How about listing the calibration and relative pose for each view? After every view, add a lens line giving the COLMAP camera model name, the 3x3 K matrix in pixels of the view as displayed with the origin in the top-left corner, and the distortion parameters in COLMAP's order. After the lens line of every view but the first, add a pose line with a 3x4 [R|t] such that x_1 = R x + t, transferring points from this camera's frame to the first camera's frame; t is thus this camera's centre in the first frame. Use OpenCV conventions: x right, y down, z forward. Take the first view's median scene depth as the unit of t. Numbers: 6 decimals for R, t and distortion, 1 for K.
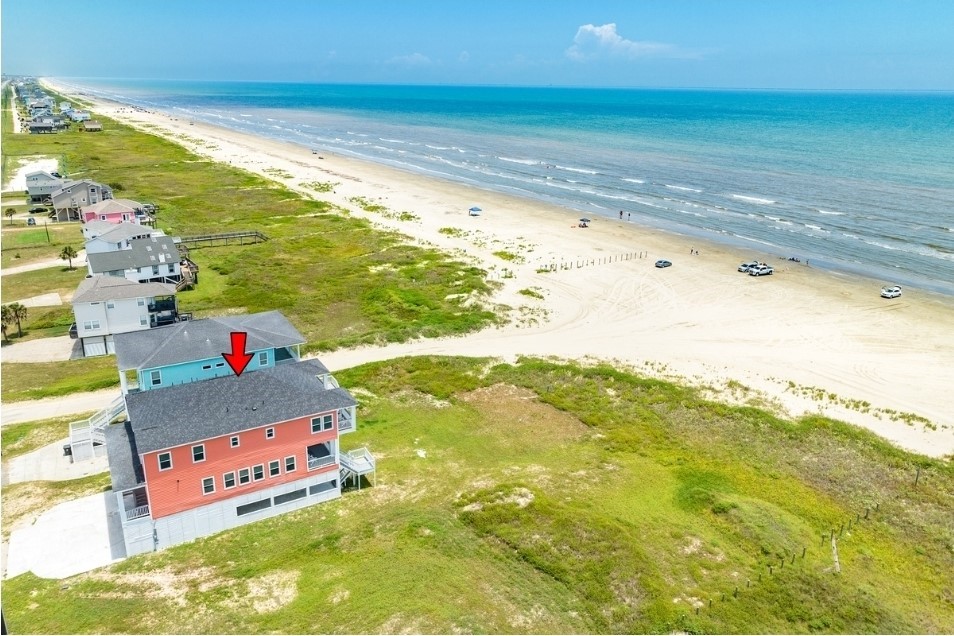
lens RADIAL K [[673.1, 0, 477.0], [0, 673.1, 318.0], [0, 0, 1]] dist [0.005783, 0.003251]
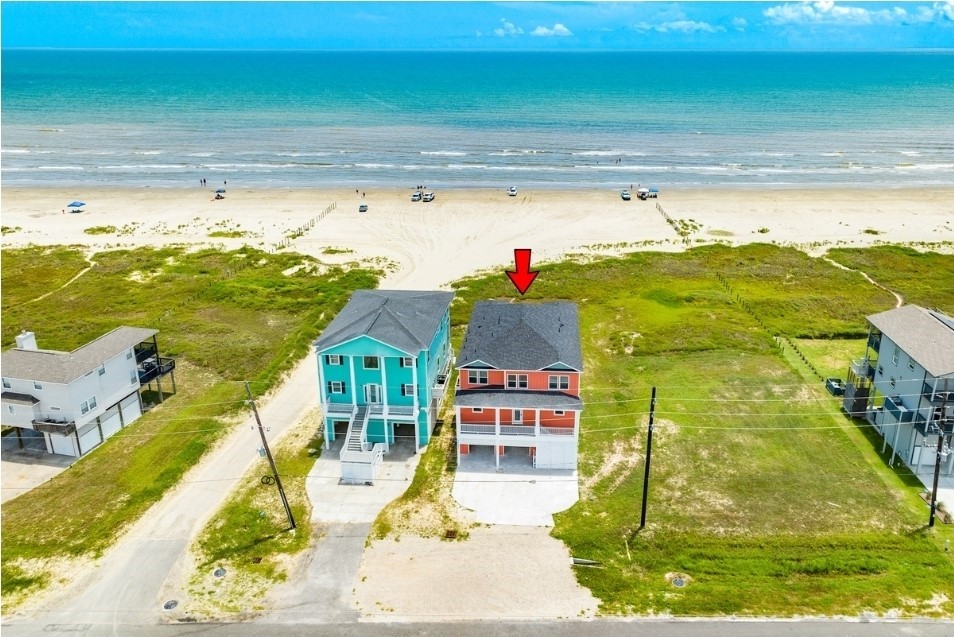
lens RADIAL K [[719.1, 0, 477.0], [0, 719.1, 318.5], [0, 0, 1]] dist [0.009240, 0.001509]
pose [[0.553817, -0.308188, 0.773503, -0.989468], [0.283289, 0.943300, 0.173009, -0.099448], [-0.782965, 0.123309, 0.609722, 0.232630]]
